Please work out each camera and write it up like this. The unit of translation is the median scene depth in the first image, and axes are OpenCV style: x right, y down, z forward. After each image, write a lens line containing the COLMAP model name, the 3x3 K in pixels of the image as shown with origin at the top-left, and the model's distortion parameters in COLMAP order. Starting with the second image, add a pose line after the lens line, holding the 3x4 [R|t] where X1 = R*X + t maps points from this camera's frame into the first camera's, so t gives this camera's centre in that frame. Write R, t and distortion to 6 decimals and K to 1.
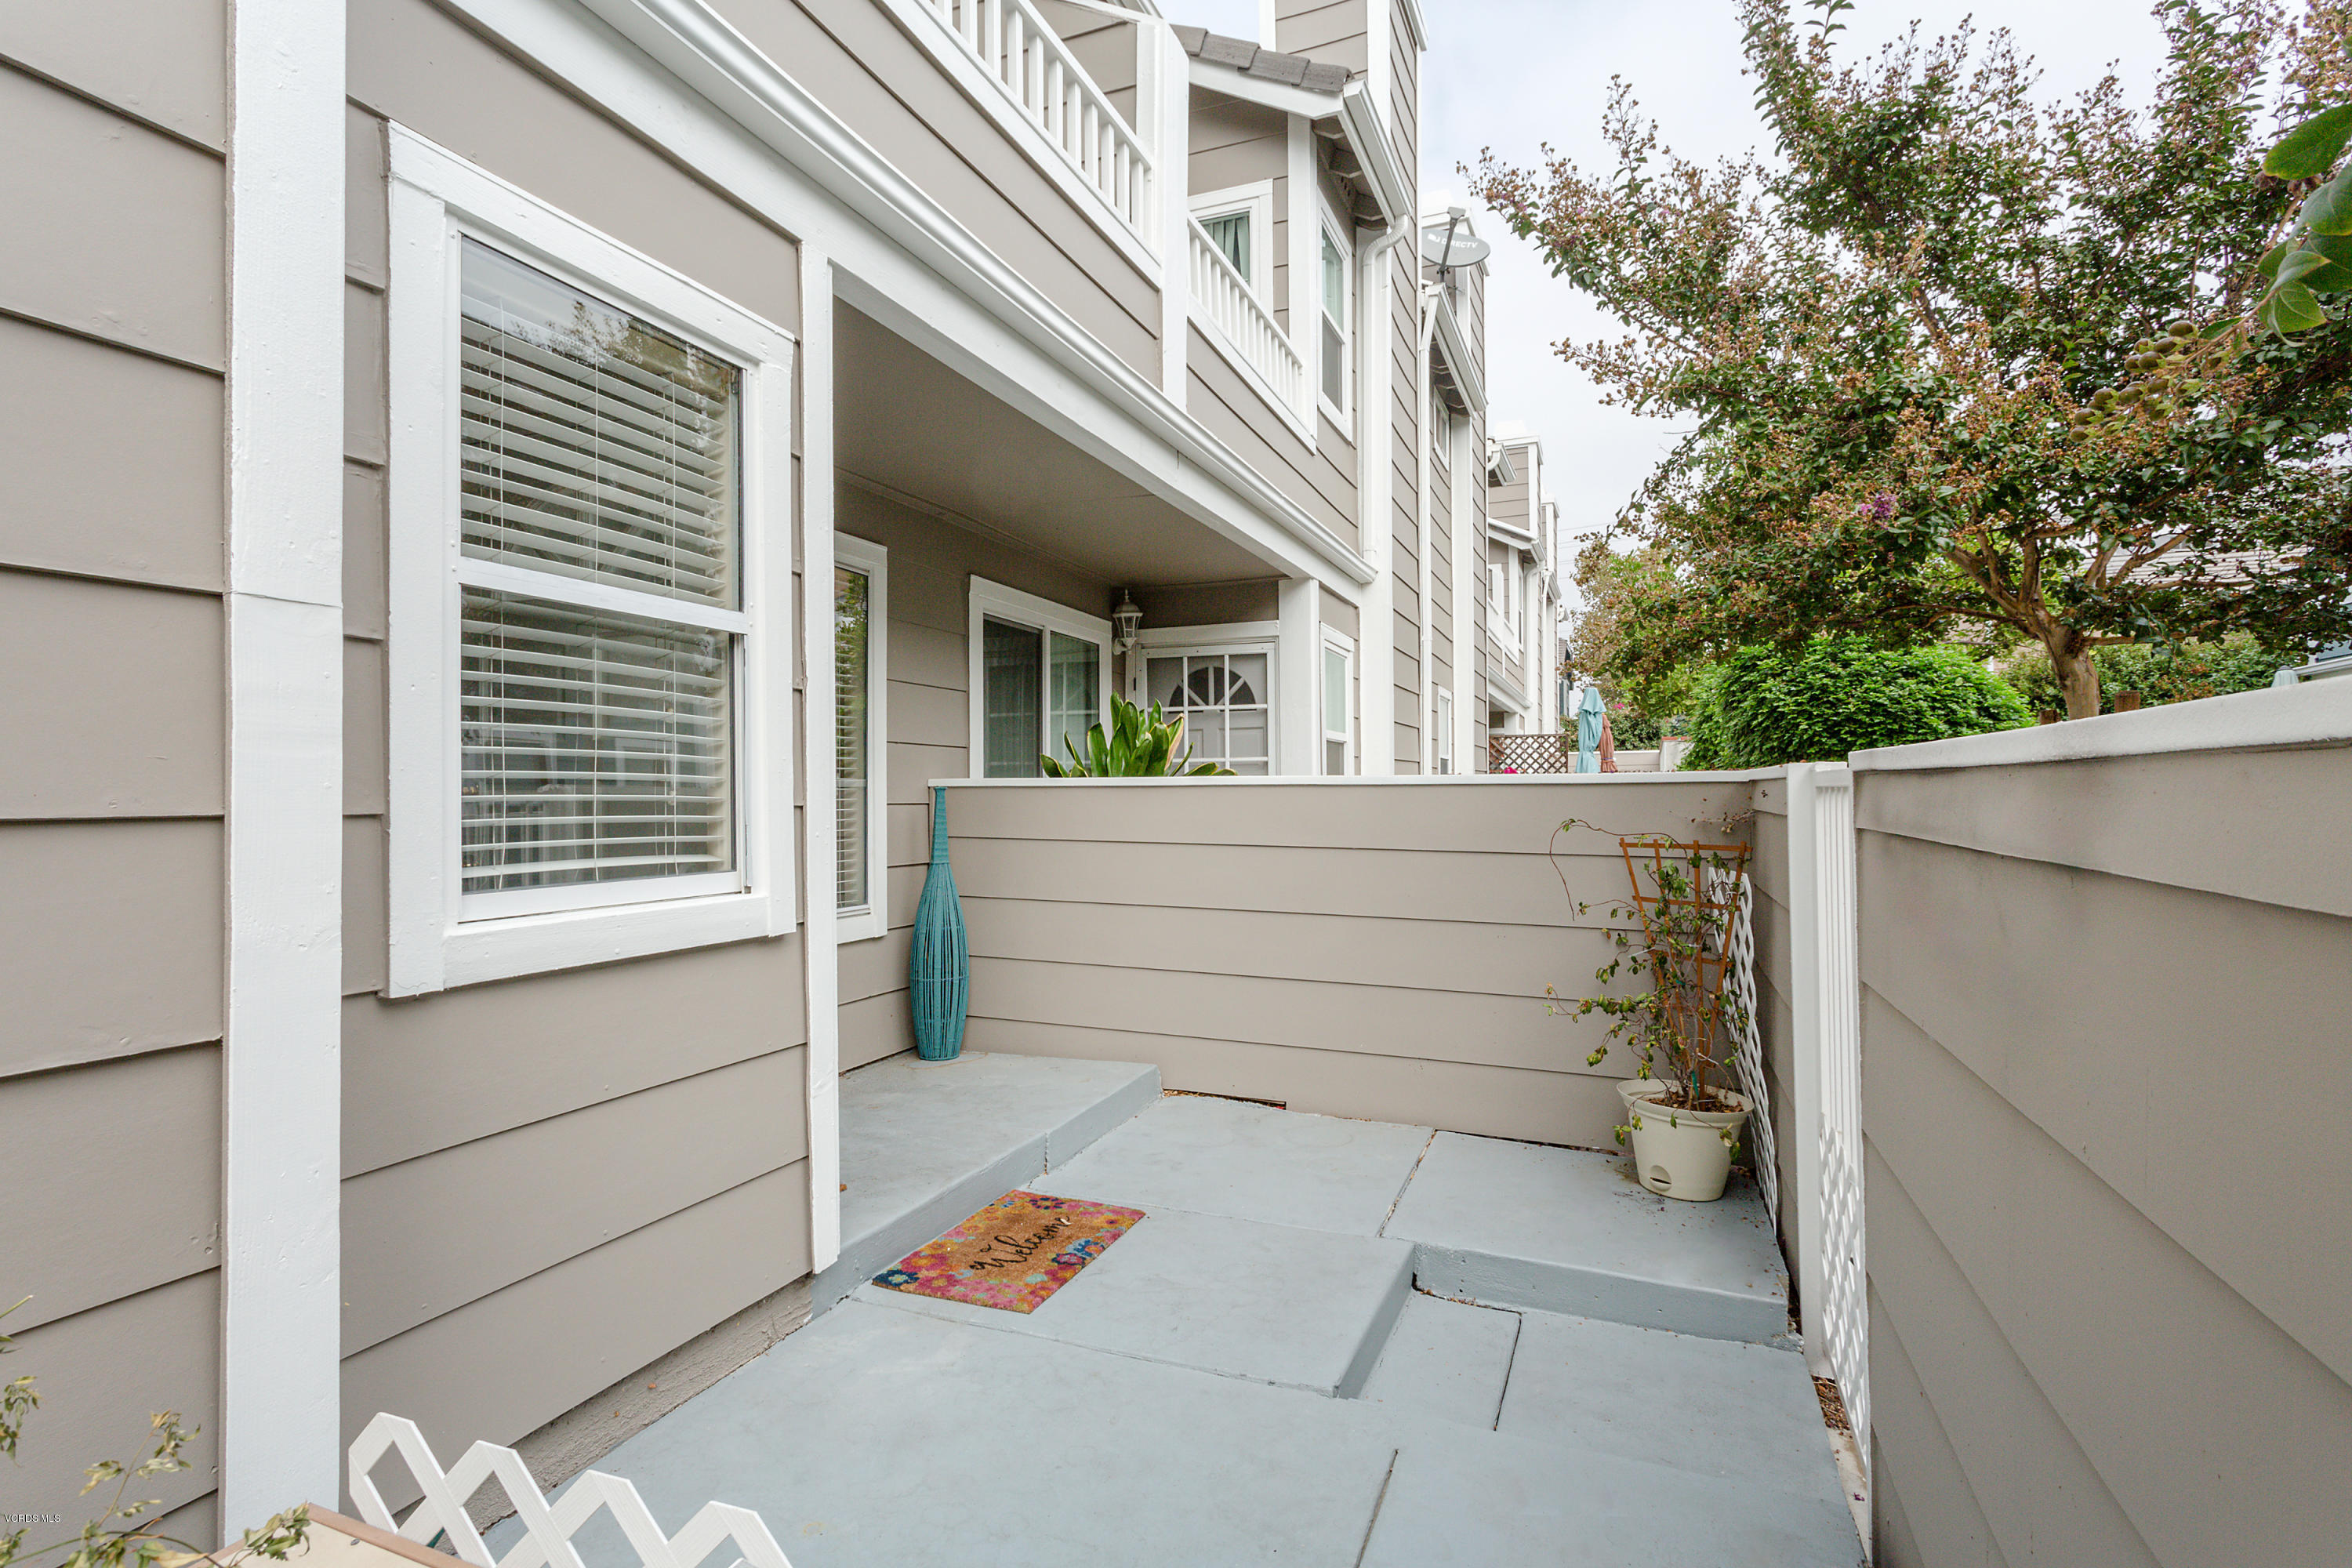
lens RADIAL K [[1137.8, 0, 1145.1], [0, 1137.8, 788.0], [0, 0, 1]] dist [0.021776, 0.000514]
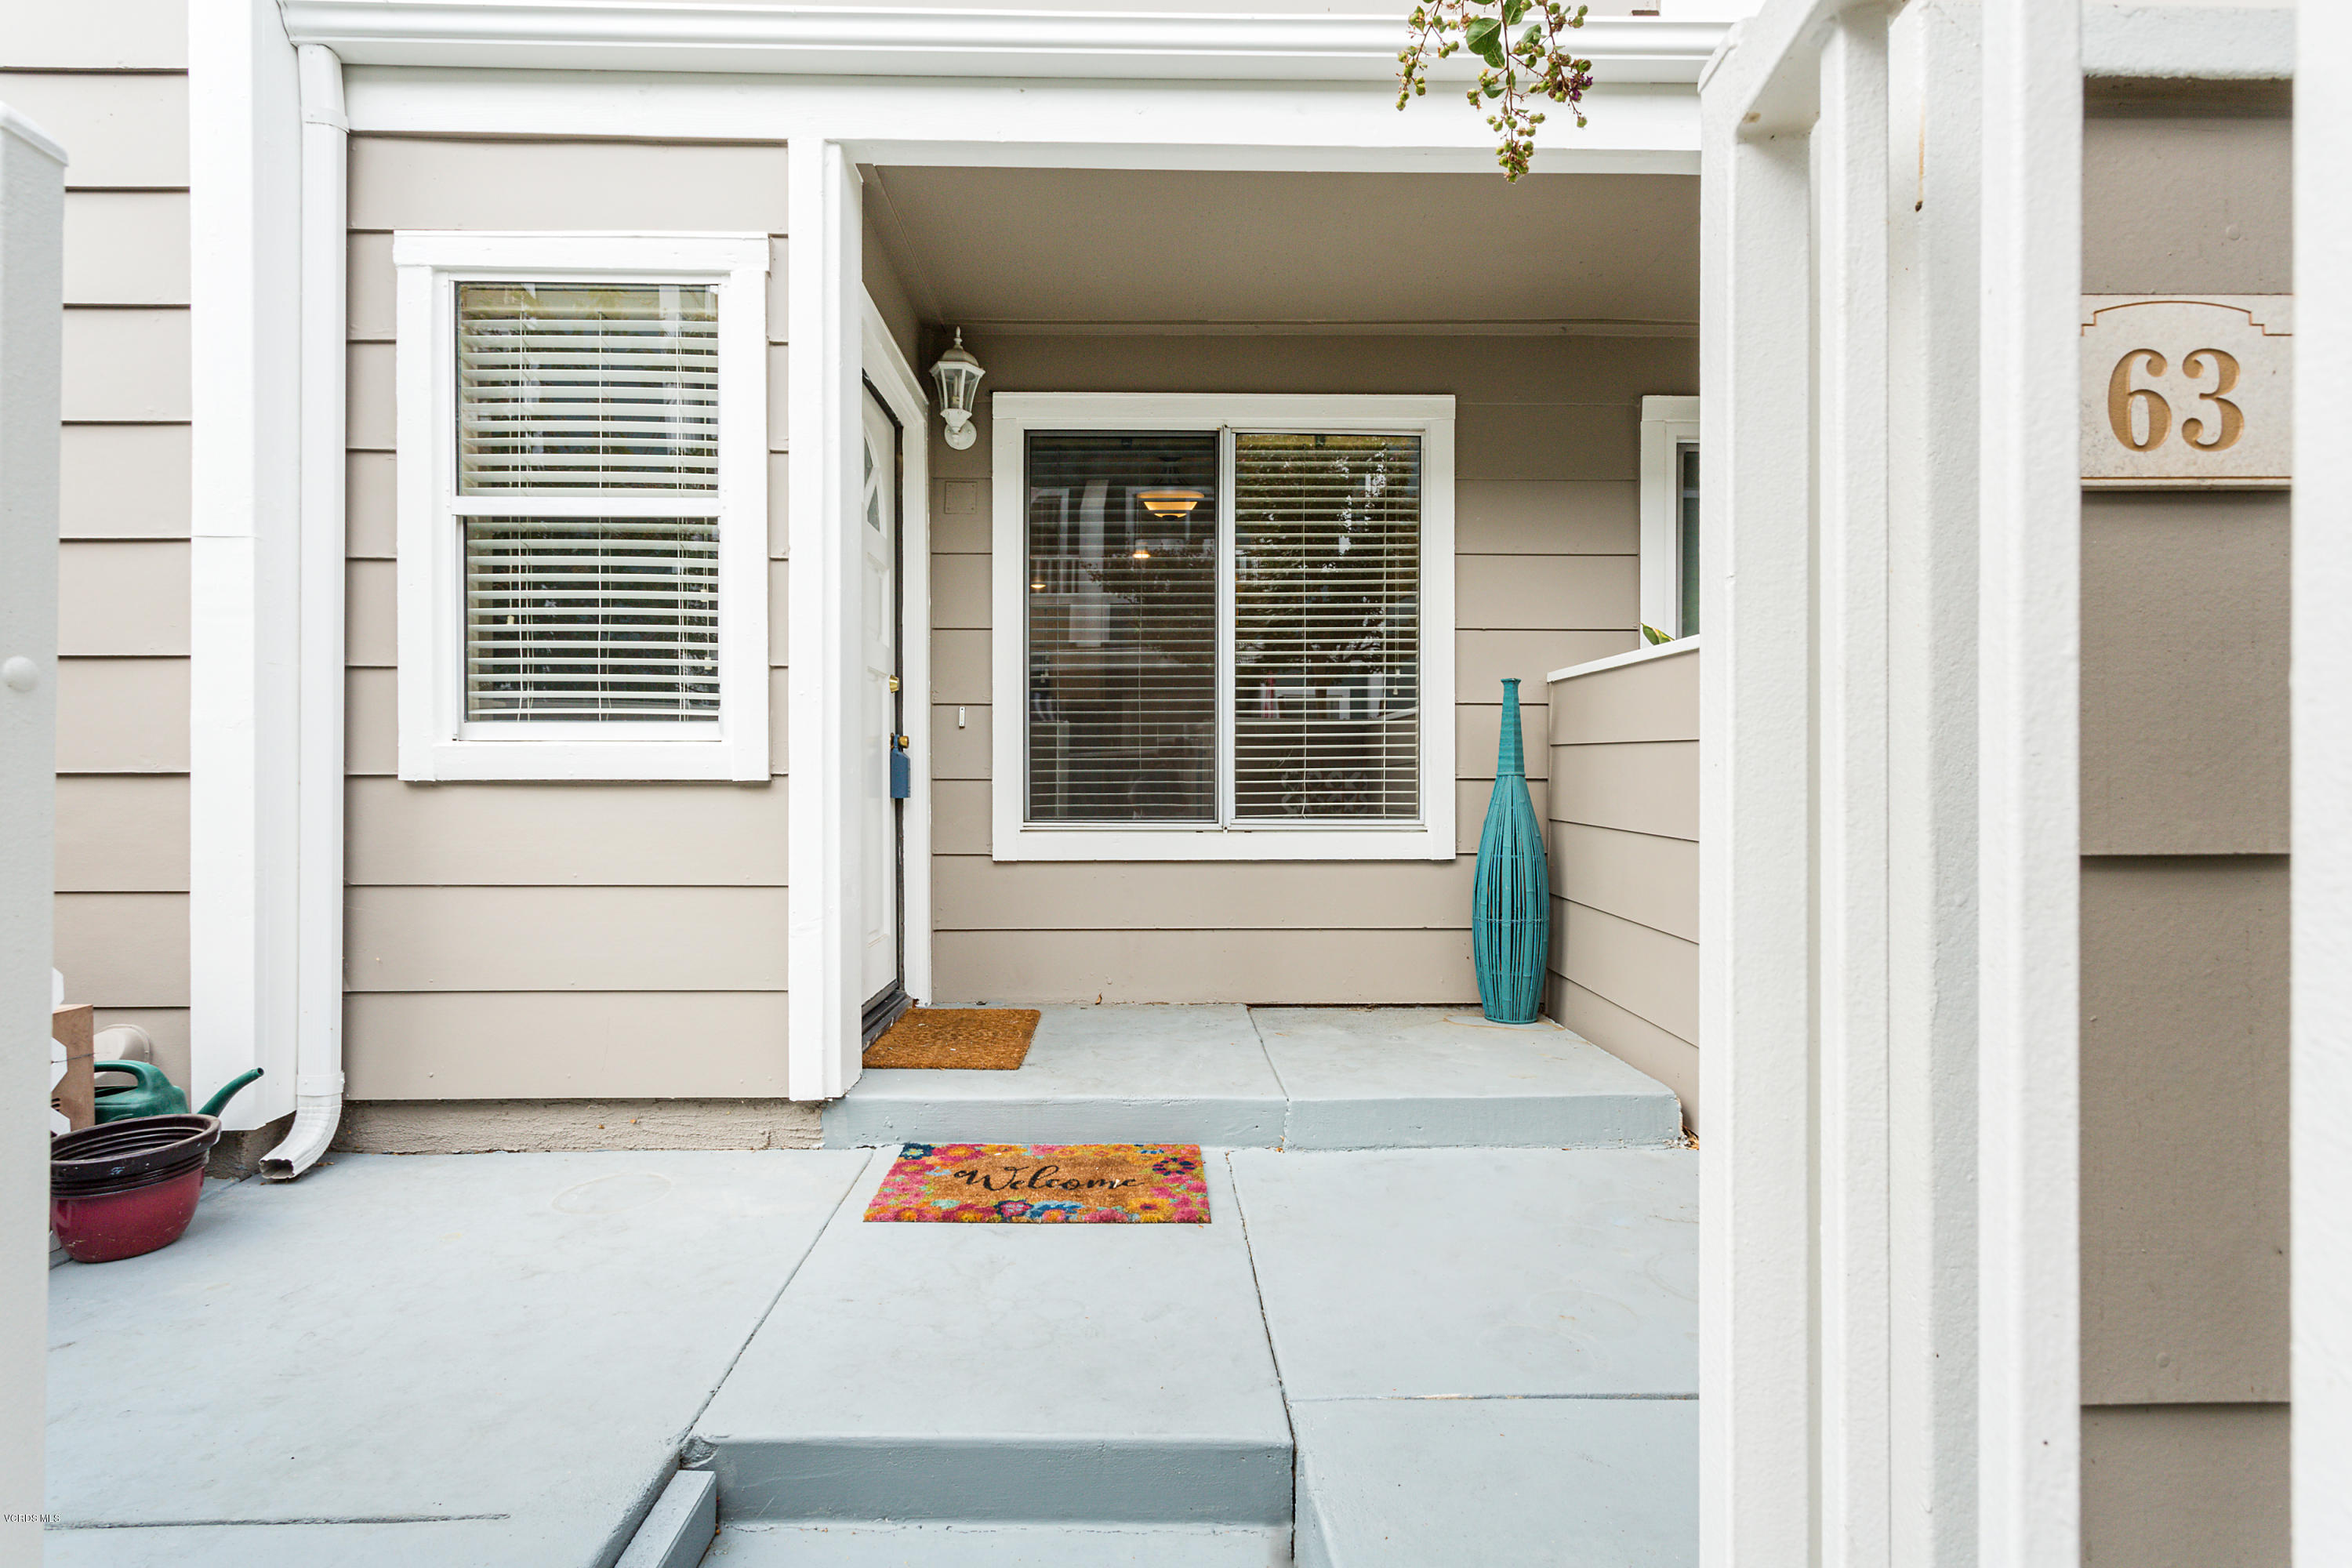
lens RADIAL K [[1094.7, 0, 1176.0], [0, 1094.7, 784.0], [0, 0, 1]] dist [-0.000105, 0.000077]
pose [[0.414598, 0.011797, -0.909928, 0.697600], [0.004420, 0.999878, 0.014977, 0.099194], [0.909994, -0.010231, 0.414495, 0.793485]]
